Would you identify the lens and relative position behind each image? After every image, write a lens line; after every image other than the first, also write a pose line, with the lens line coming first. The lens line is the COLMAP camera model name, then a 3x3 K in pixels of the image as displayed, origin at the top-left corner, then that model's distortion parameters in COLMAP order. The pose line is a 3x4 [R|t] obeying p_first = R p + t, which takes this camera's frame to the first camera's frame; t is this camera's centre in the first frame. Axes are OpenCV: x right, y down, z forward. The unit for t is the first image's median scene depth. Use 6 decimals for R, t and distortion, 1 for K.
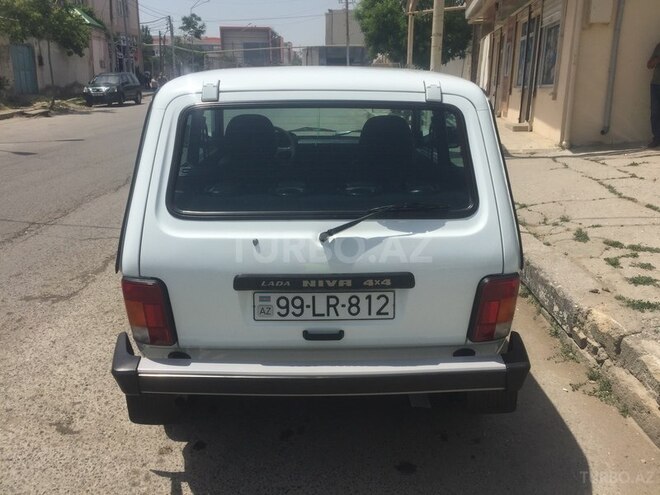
lens RADIAL K [[564.4, 0, 331.0], [0, 564.4, 249.7], [0, 0, 1]] dist [0.081296, -0.108662]
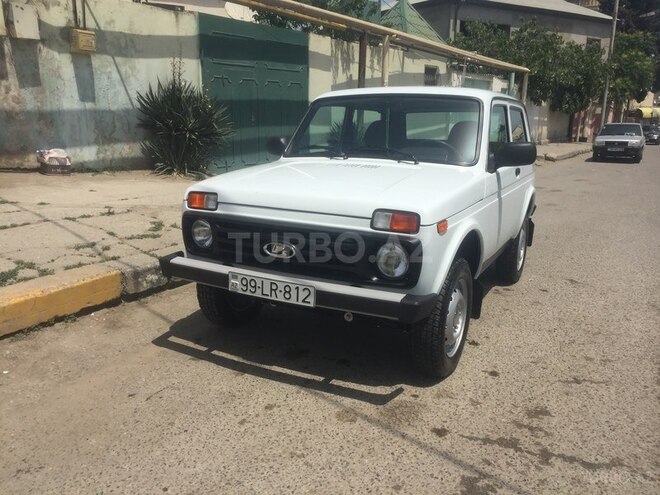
lens RADIAL K [[564.4, 0, 331.0], [0, 564.4, 249.7], [0, 0, 1]] dist [0.081296, -0.108662]
pose [[-0.876003, -0.122262, 0.466552, -0.602275], [0.126511, 0.875217, 0.466894, -0.730690], [-0.465418, 0.468025, -0.751225, 2.615629]]
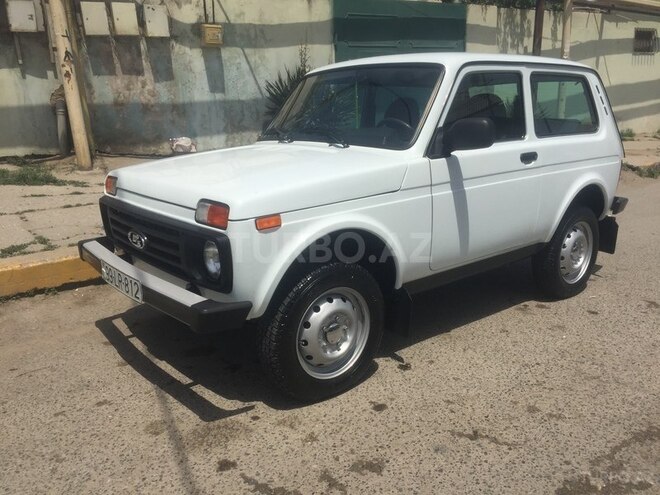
lens RADIAL K [[565.9, 0, 329.8], [0, 565.9, 254.4], [0, 0, 1]] dist [0.082210, -0.100437]
pose [[-0.614925, -0.188289, 0.765777, -0.989555], [0.251136, 0.873759, 0.416504, -0.564855], [-0.747528, 0.448434, -0.490010, 2.134574]]
